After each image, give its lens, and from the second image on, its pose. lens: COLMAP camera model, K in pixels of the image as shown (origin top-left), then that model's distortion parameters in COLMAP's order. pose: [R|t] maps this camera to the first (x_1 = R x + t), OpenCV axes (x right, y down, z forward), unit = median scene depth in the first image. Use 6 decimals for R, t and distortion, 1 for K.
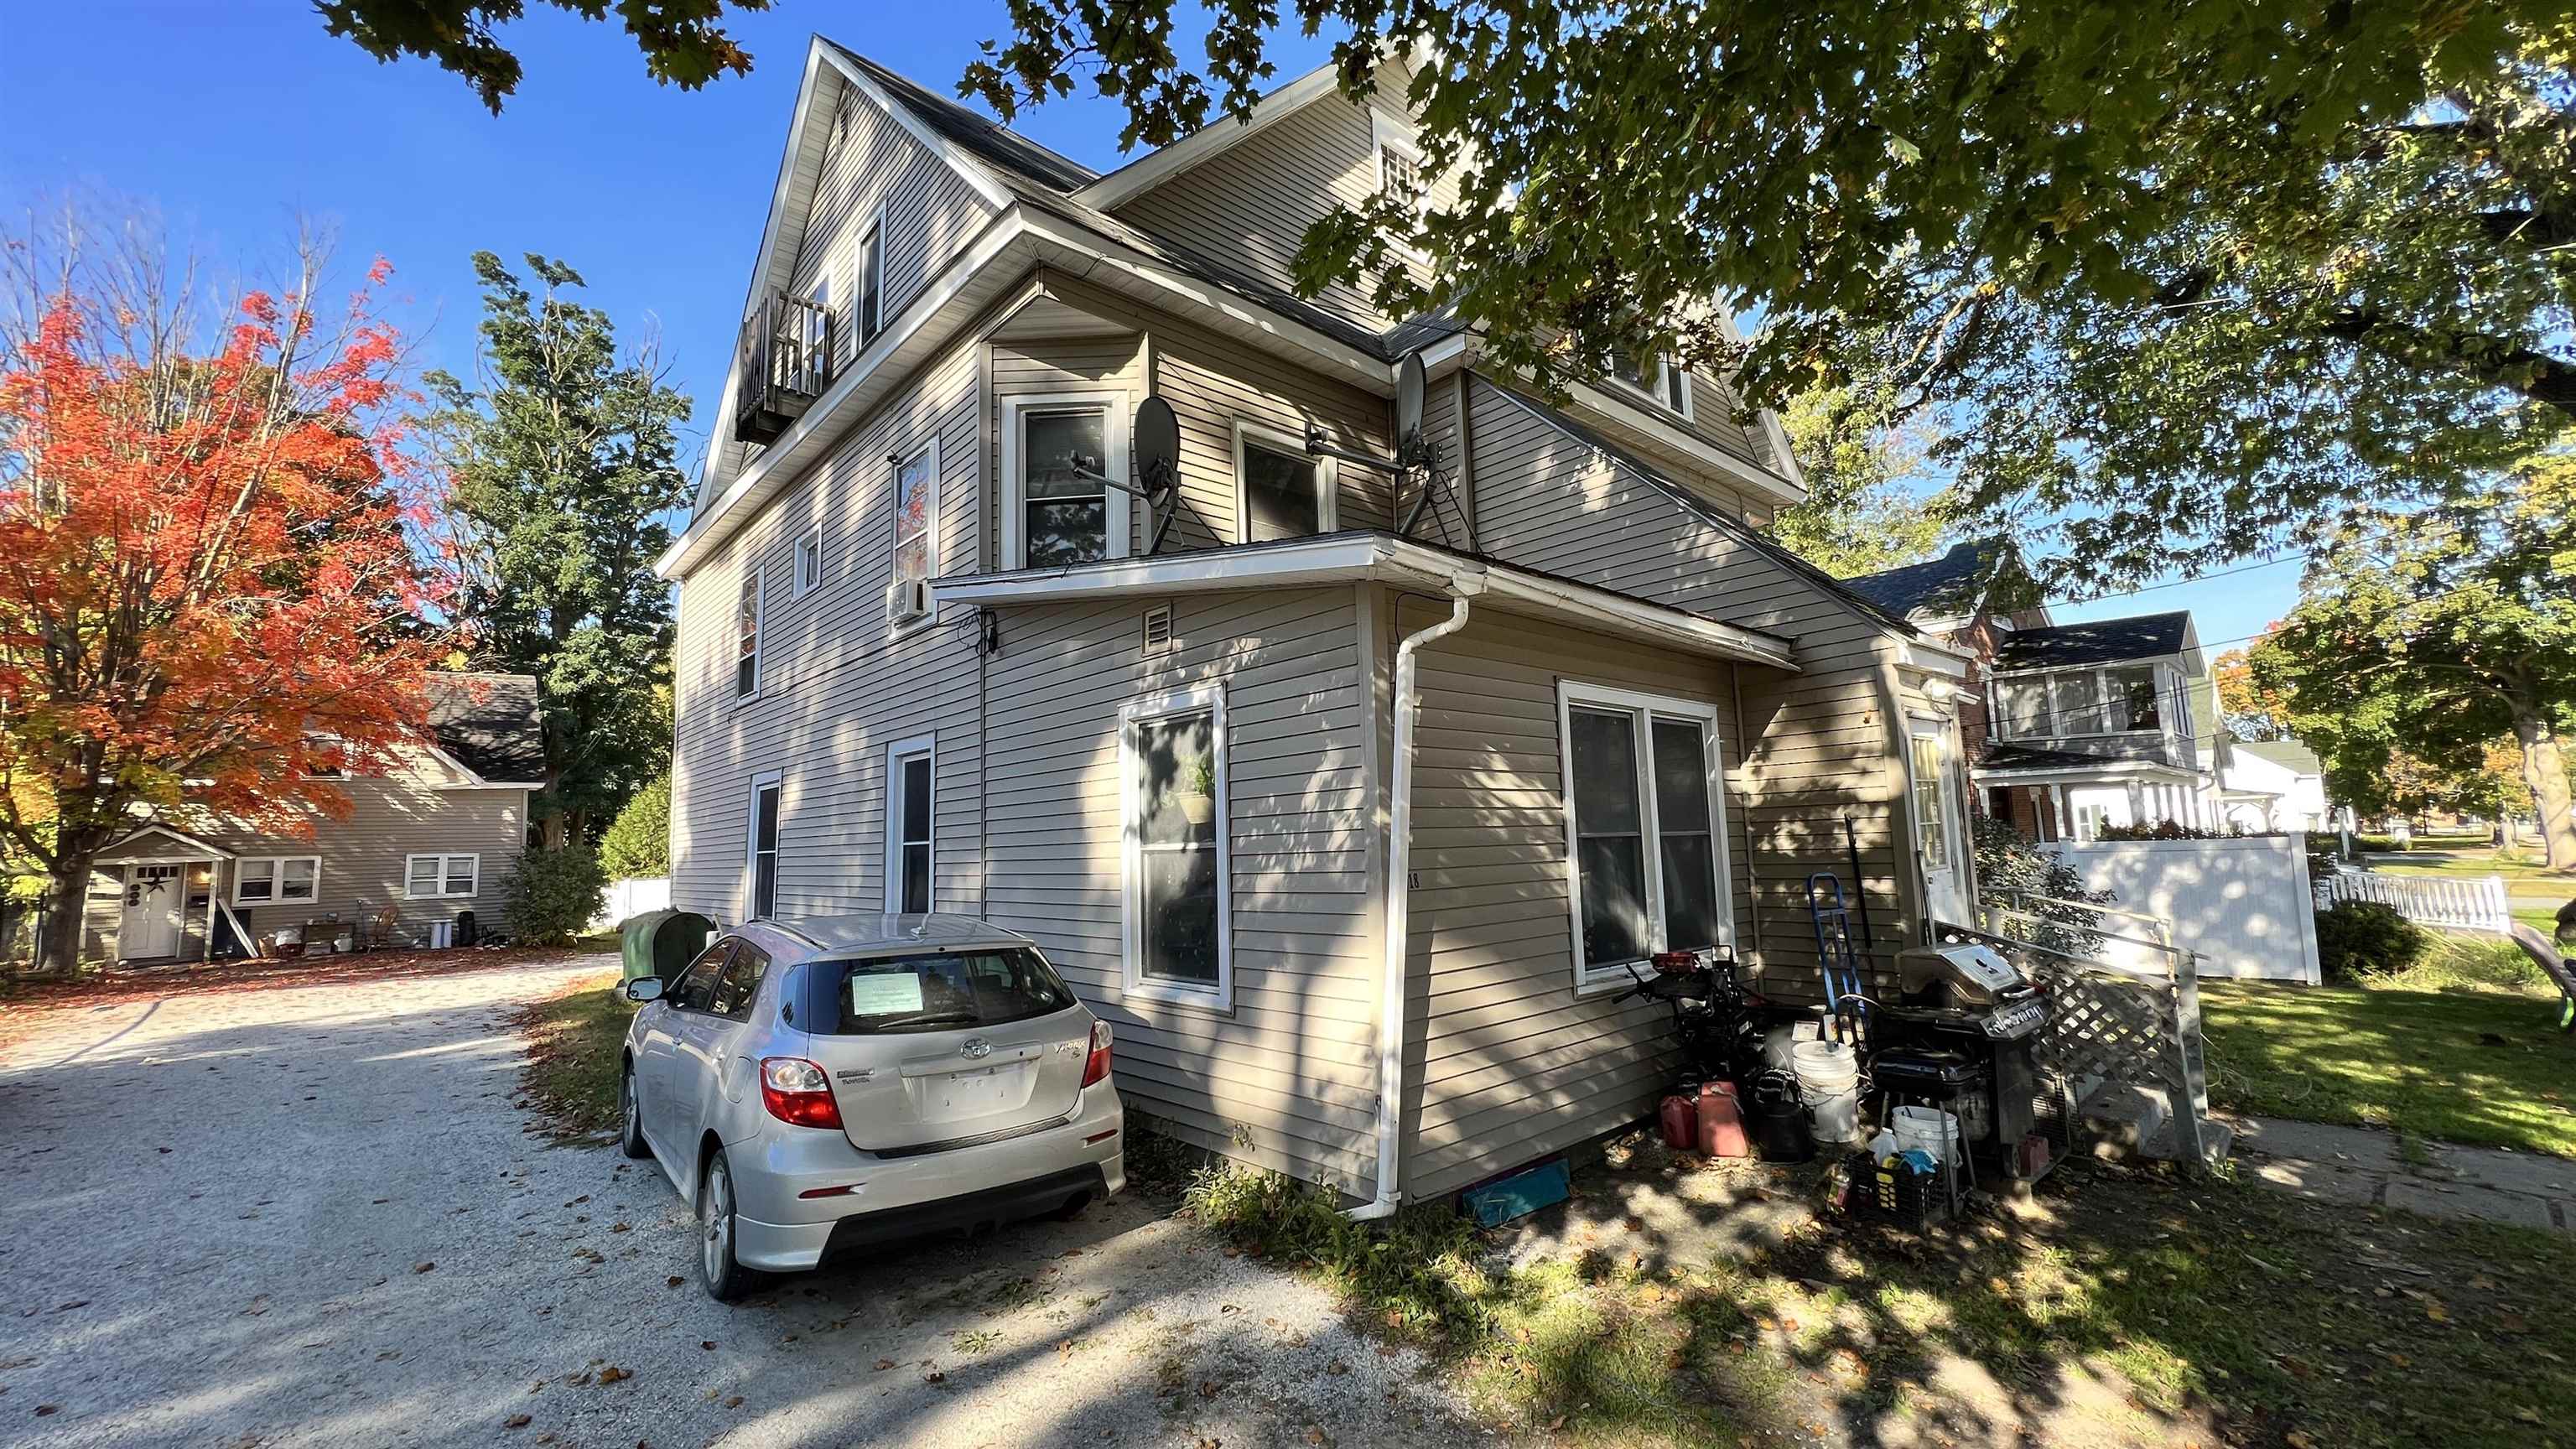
lens RADIAL K [[1024.9, 0, 1297.8], [0, 1024.9, 716.8], [0, 0, 1]] dist [-0.002158, -0.000219]
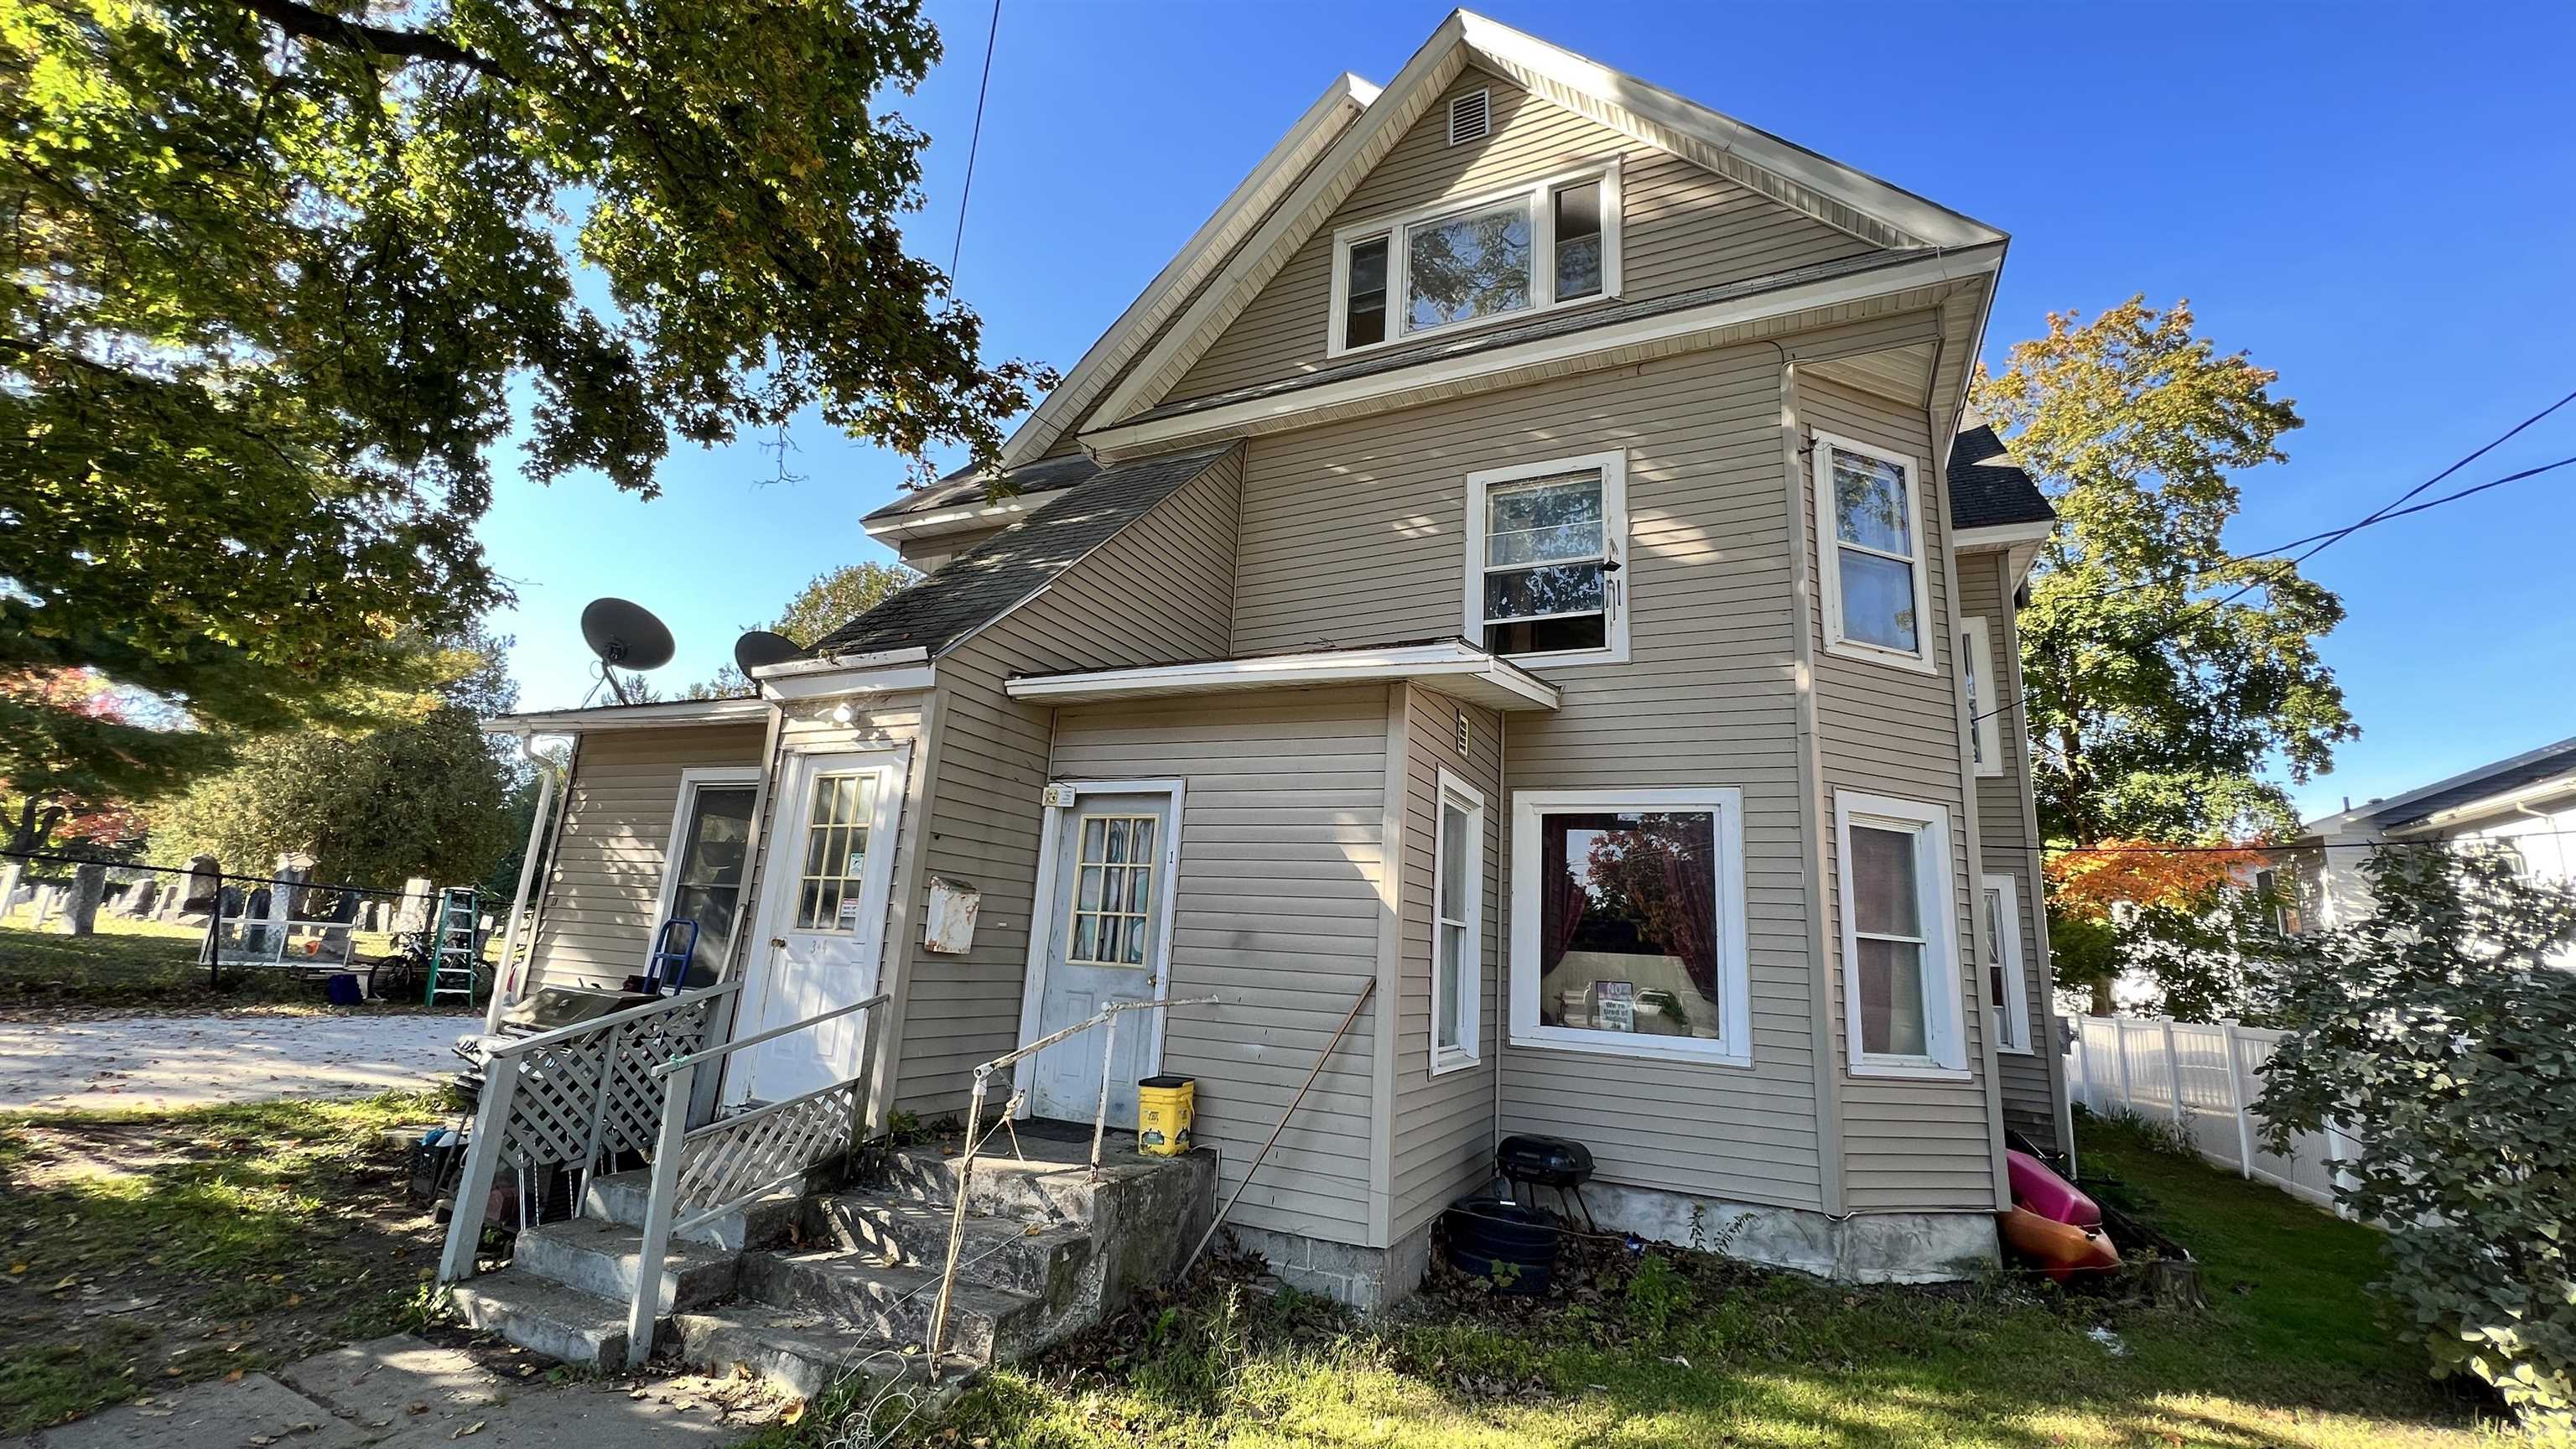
lens RADIAL K [[1024.9, 0, 1290.0], [0, 1024.9, 727.2], [0, 0, 1]] dist [-0.002158, -0.000219]
pose [[0.376852, -0.158788, -0.912562, 1.410026], [0.043145, 0.987137, -0.153947, 0.119973], [0.925268, 0.018643, 0.378856, 0.958979]]
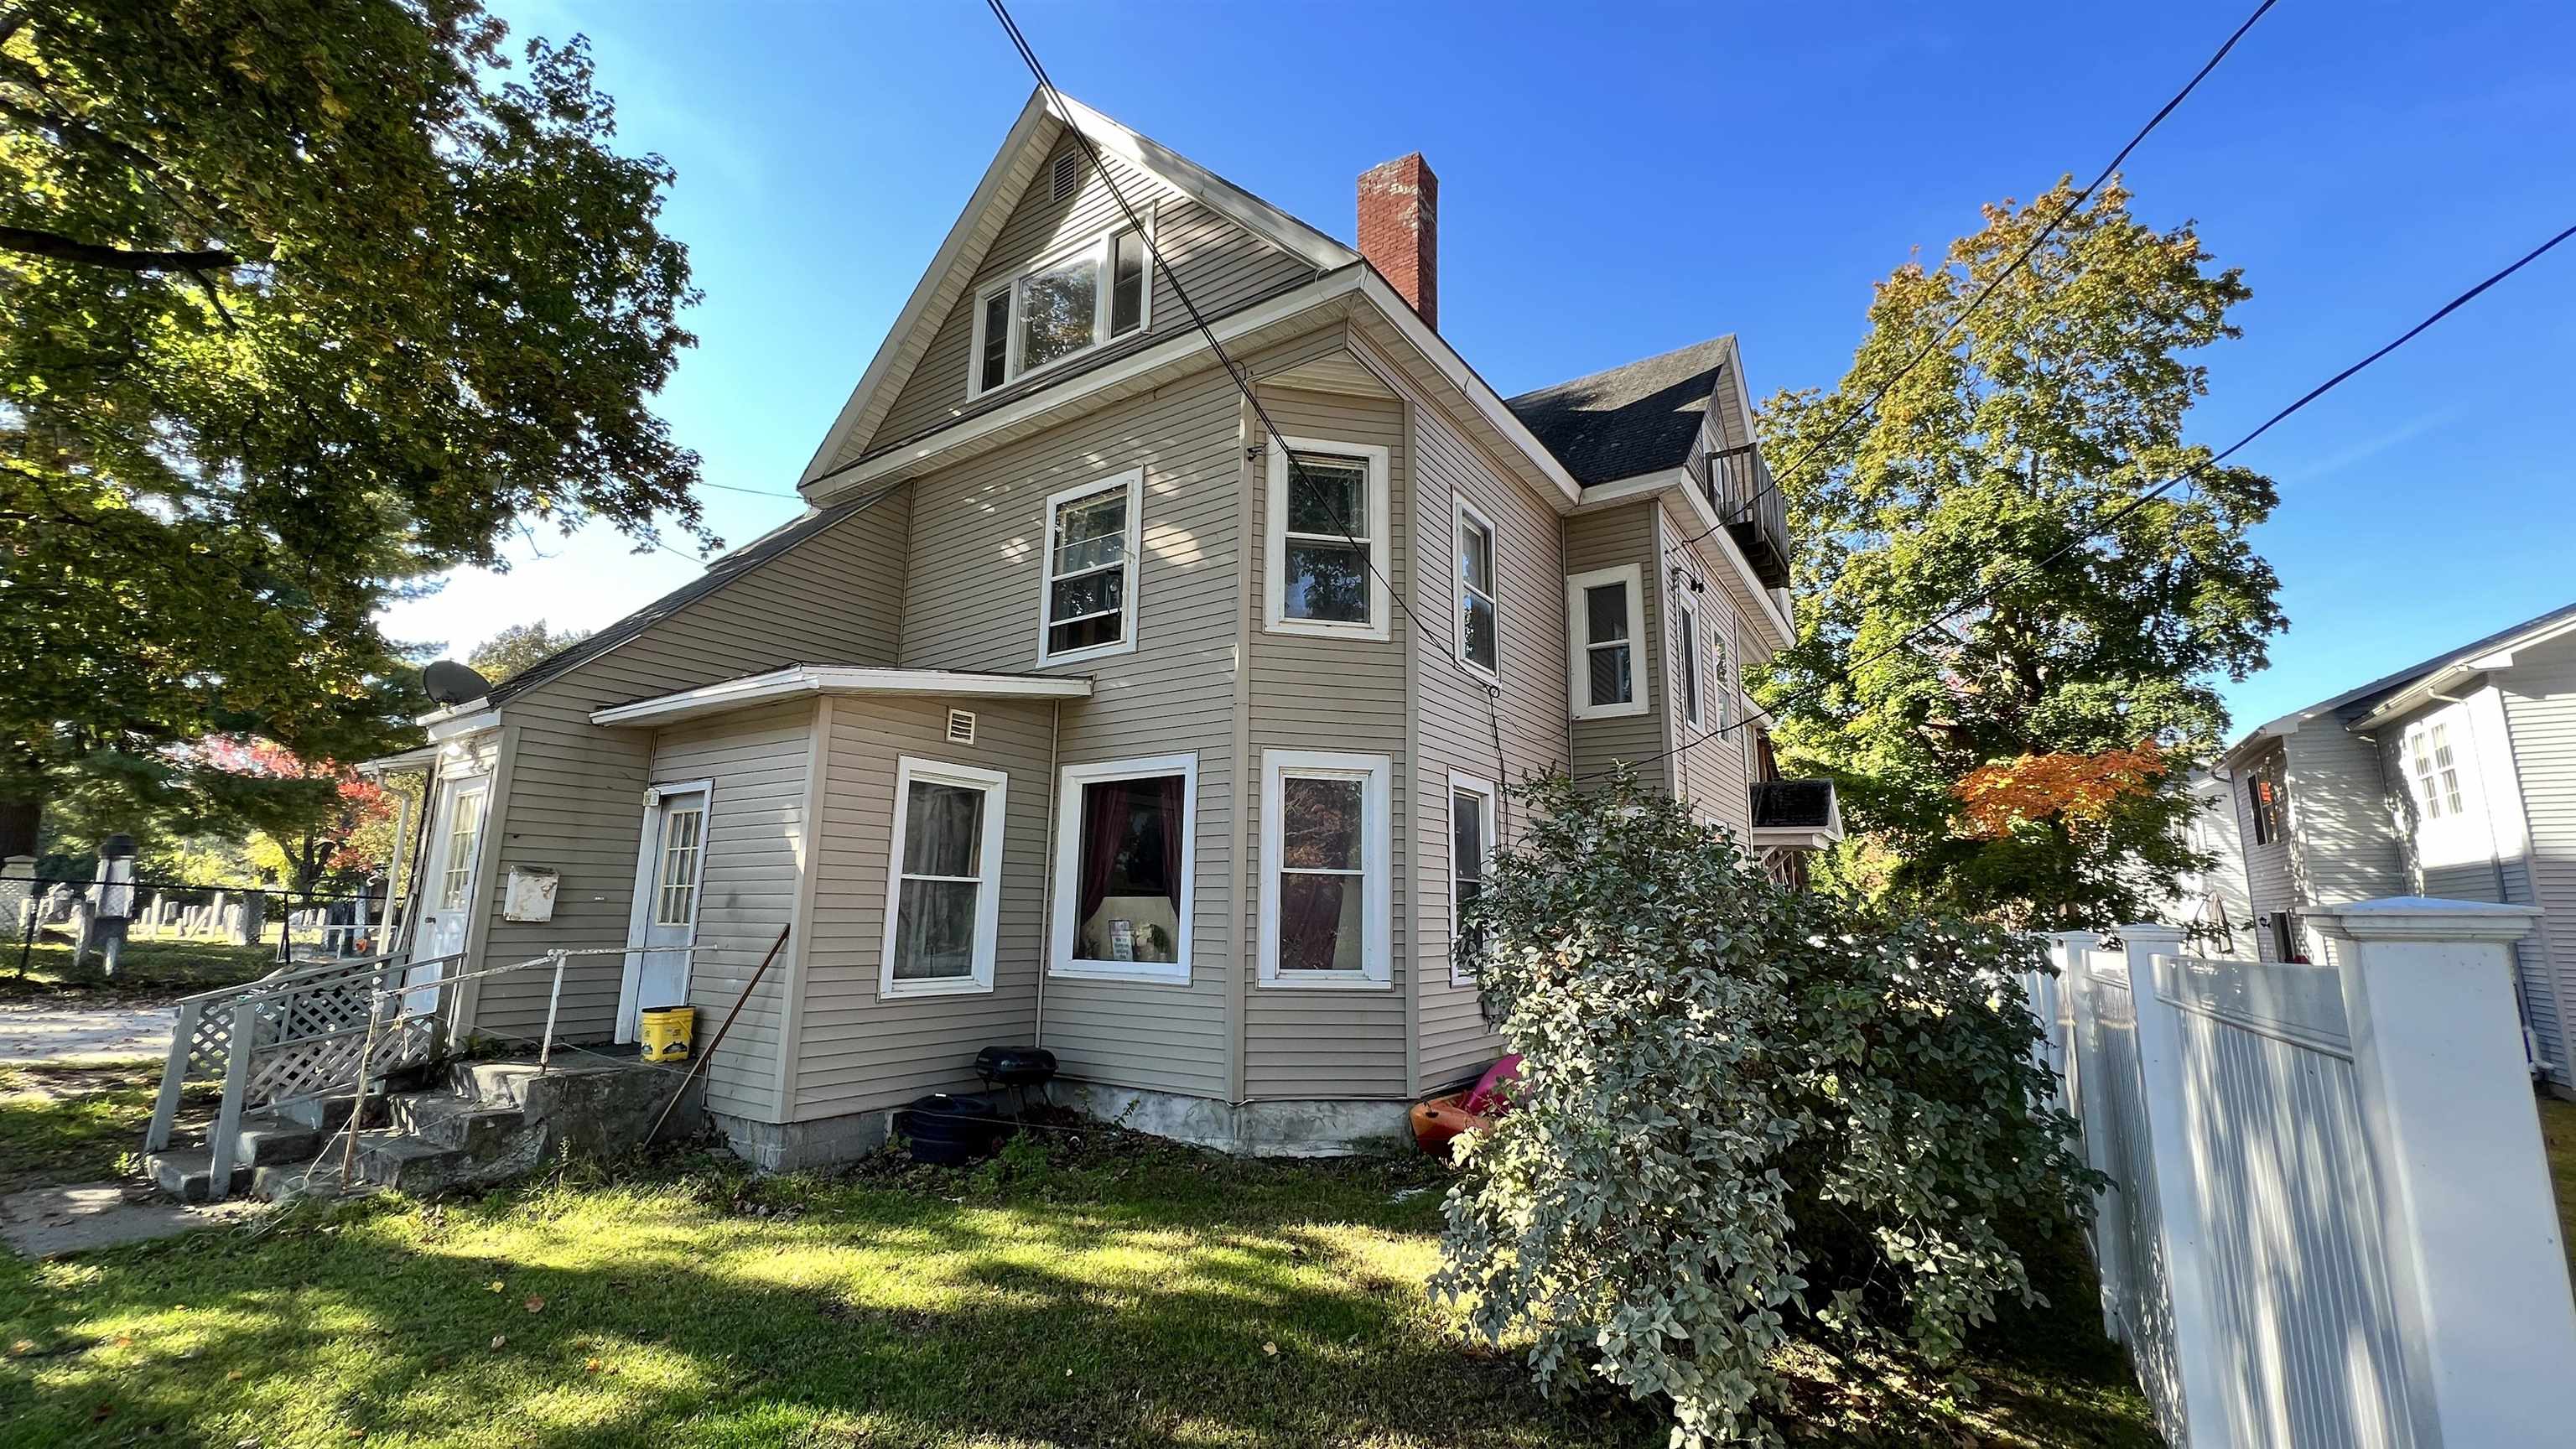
lens RADIAL K [[1024.9, 0, 1286.4], [0, 1024.9, 722.4], [0, 0, 1]] dist [-0.002158, -0.000219]
pose [[0.236802, -0.156160, -0.958926, 1.892215], [0.098789, 0.985753, -0.136133, 0.190827], [0.966522, -0.062494, 0.248855, 1.656543]]
